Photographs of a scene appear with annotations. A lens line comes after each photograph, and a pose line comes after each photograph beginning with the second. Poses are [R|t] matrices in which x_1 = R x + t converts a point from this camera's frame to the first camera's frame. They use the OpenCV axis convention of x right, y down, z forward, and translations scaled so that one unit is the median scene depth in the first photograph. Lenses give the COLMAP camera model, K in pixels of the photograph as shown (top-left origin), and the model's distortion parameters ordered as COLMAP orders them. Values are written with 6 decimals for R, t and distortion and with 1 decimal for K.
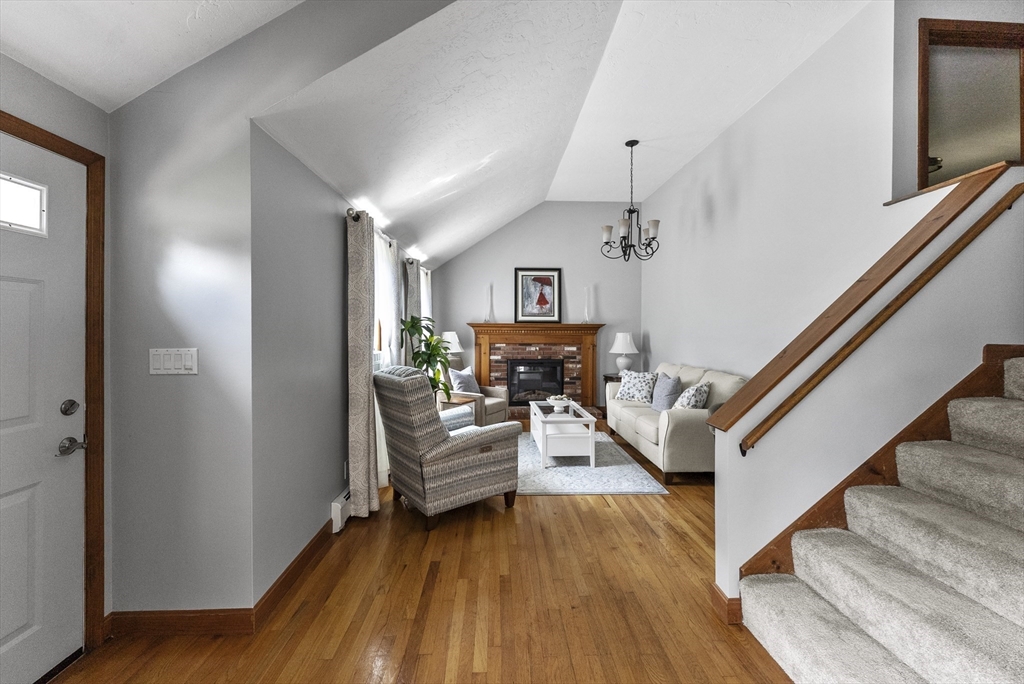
lens RADIAL K [[416.0, 0, 509.4], [0, 416.0, 327.3], [0, 0, 1]] dist [-0.000197, -0.000042]
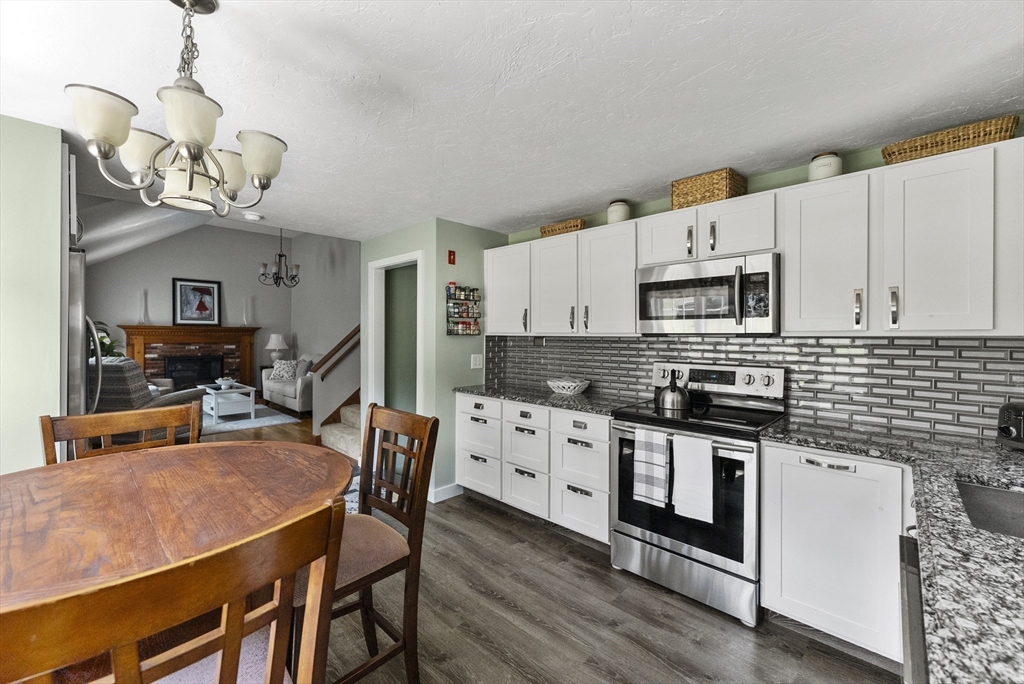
lens RADIAL K [[413.7, 0, 509.9], [0, 413.7, 335.2], [0, 0, 1]] dist [-0.000364, 0.000032]
pose [[0.716964, -0.002291, 0.697107, -0.151293], [-0.009921, 0.999860, 0.013489, -0.010887], [-0.697040, -0.016588, 0.716841, -0.623921]]
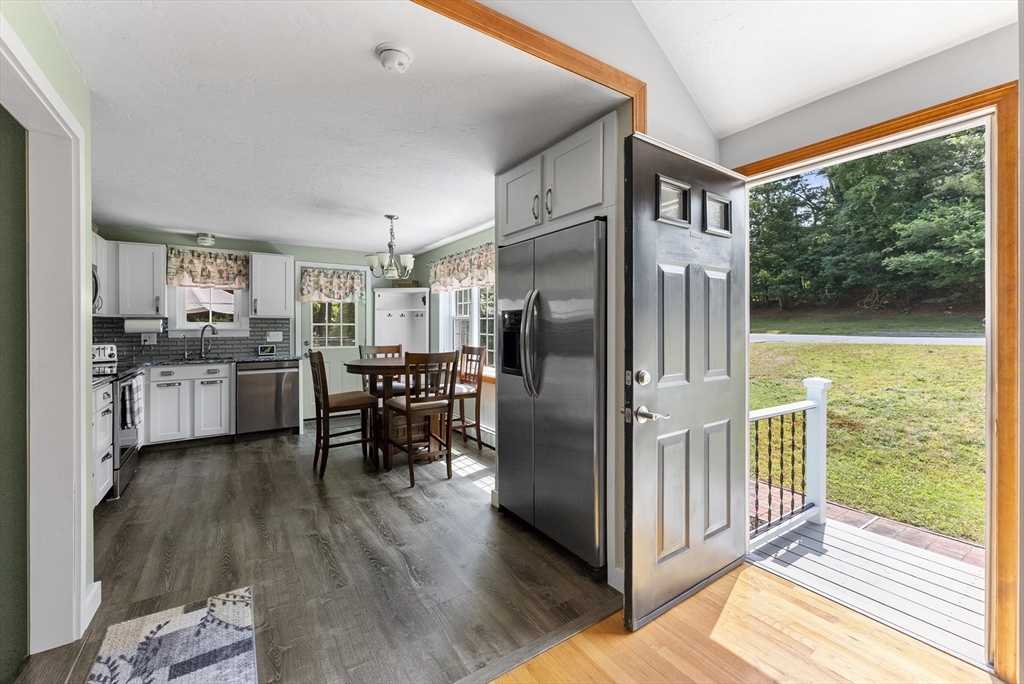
lens RADIAL K [[416.0, 0, 509.4], [0, 416.0, 327.3], [0, 0, 1]] dist [-0.000197, -0.000042]
pose [[-0.849159, -0.001441, -0.528135, 0.093540], [0.005263, 0.999924, -0.011190, 0.022505], [0.528111, -0.012281, -0.849087, 0.394784]]
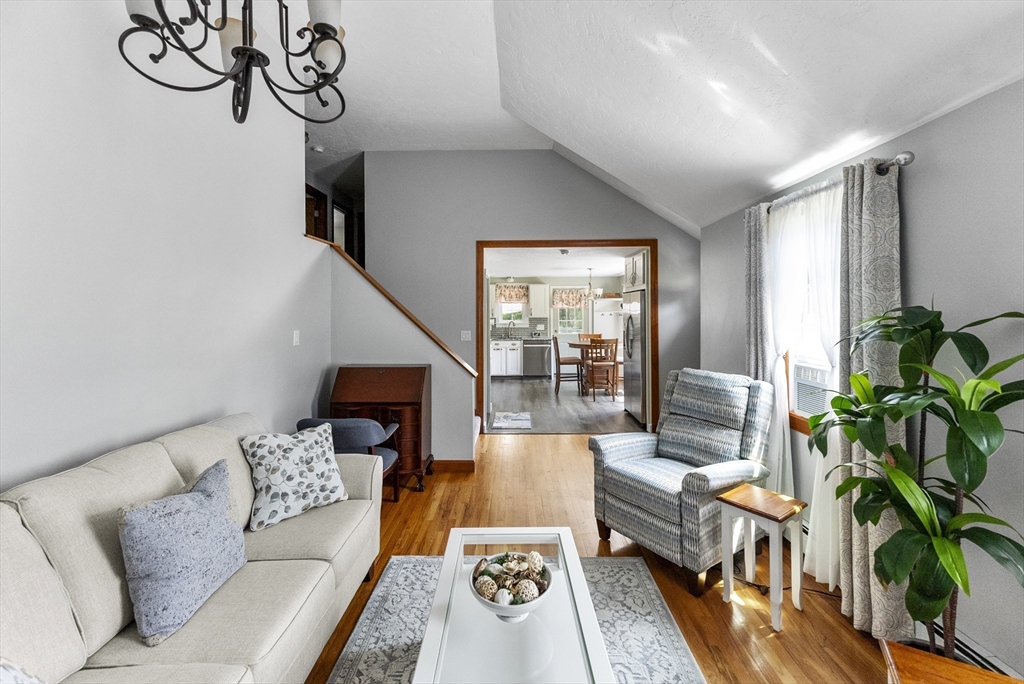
lens RADIAL K [[423.0, 0, 510.5], [0, 423.0, 304.2], [0, 0, 1]] dist [0.000434, -0.000081]
pose [[-0.998952, 0.002017, 0.045735, 0.091489], [0.000646, 0.999551, -0.029969, -0.015577], [-0.045775, -0.029908, -0.998504, 1.138955]]
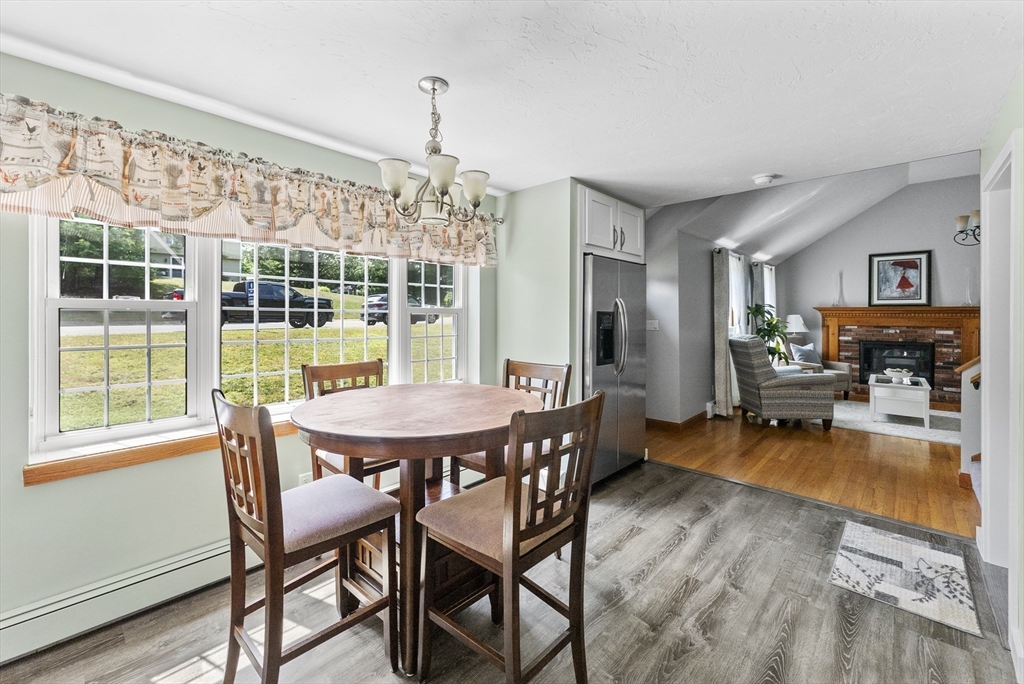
lens RADIAL K [[424.6, 0, 503.4], [0, 424.6, 314.1], [0, 0, 1]] dist [-0.000163, 0.000043]
pose [[0.704508, -0.002267, -0.709692, 0.161109], [0.007051, 0.999968, 0.003805, -0.002366], [0.709661, -0.007685, 0.704502, -0.550871]]
